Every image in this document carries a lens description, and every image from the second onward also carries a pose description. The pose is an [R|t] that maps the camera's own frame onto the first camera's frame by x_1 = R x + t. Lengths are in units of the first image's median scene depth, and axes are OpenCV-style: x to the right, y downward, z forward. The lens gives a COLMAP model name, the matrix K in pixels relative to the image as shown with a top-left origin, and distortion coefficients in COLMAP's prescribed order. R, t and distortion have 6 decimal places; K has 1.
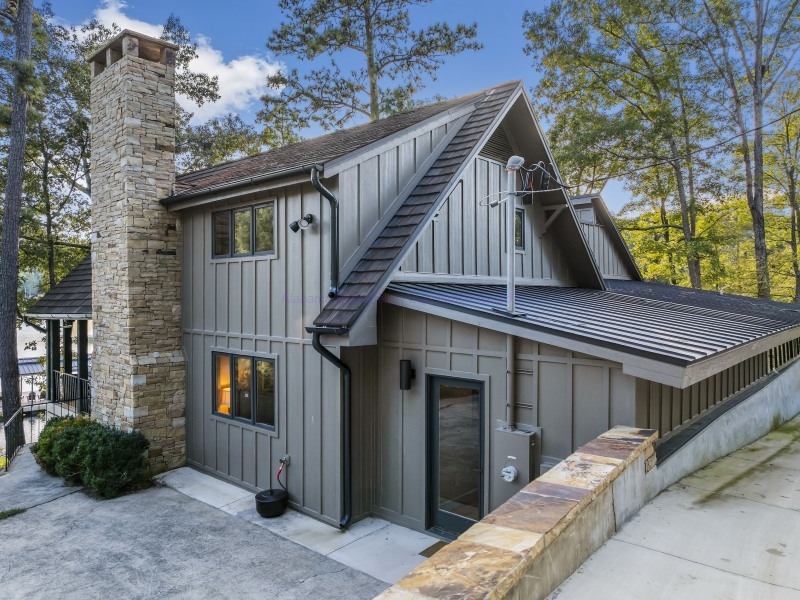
lens RADIAL K [[568.7, 0, 387.1], [0, 568.7, 292.8], [0, 0, 1]] dist [-0.031980, 0.001671]
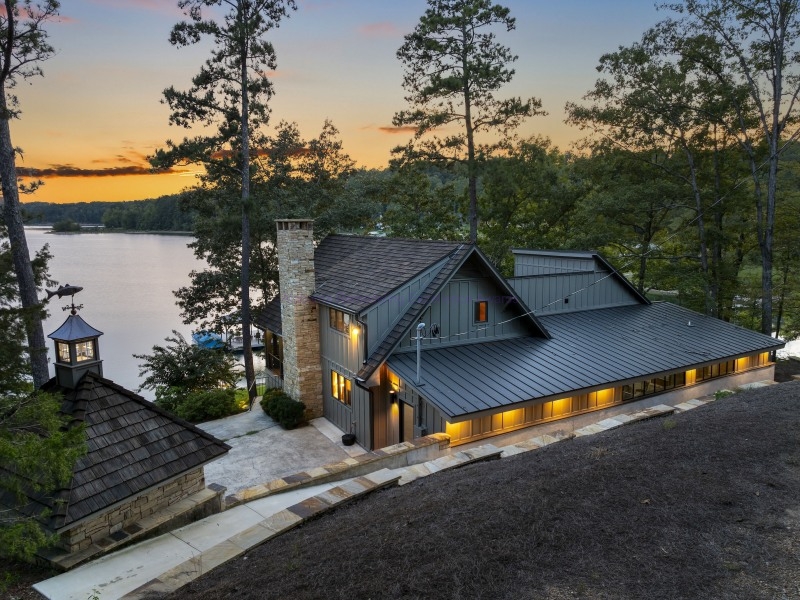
lens RADIAL K [[563.6, 0, 400.0], [0, 563.6, 300.0], [0, 0, 1]] dist [-0.028156, 0.008177]
pose [[0.952415, 0.037617, -0.302473, 0.603873], [0.008177, 0.988845, 0.148725, -0.489229], [0.304694, -0.144121, 0.941483, -0.949825]]
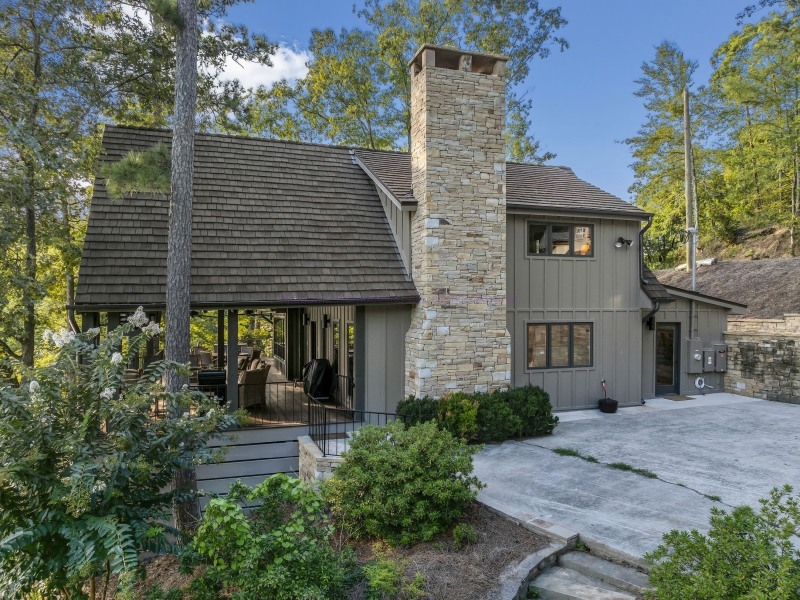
lens RADIAL K [[563.6, 0, 400.0], [0, 563.6, 300.0], [0, 0, 1]] dist [-0.028156, 0.008177]
pose [[0.489274, 0.001712, 0.872128, -1.643178], [-0.002561, 0.999997, -0.000526, 0.049909], [-0.872126, -0.001976, 0.489277, 0.606139]]
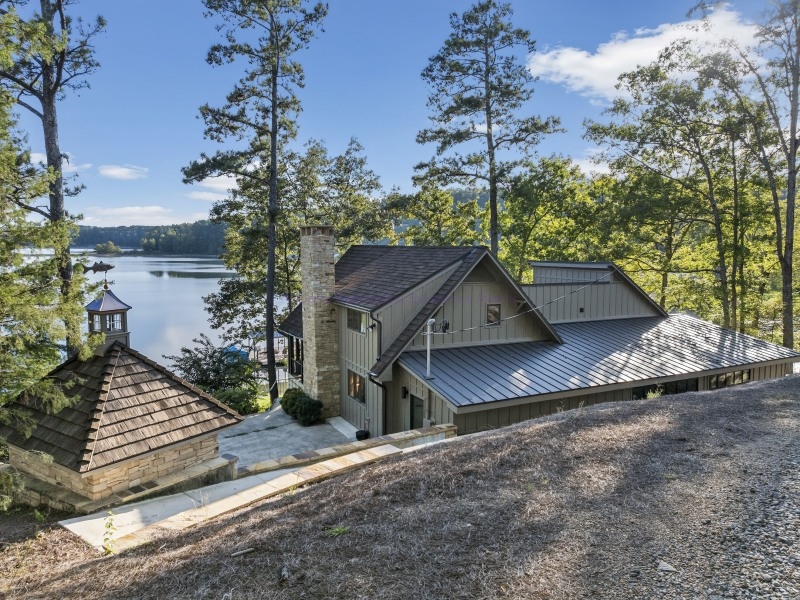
lens RADIAL K [[563.6, 0, 400.0], [0, 563.6, 300.0], [0, 0, 1]] dist [-0.028156, 0.008177]
pose [[0.934260, 0.037712, -0.354594, 0.687195], [-0.001852, 0.994892, 0.100933, -0.403721], [0.356589, -0.093641, 0.929557, -1.016916]]
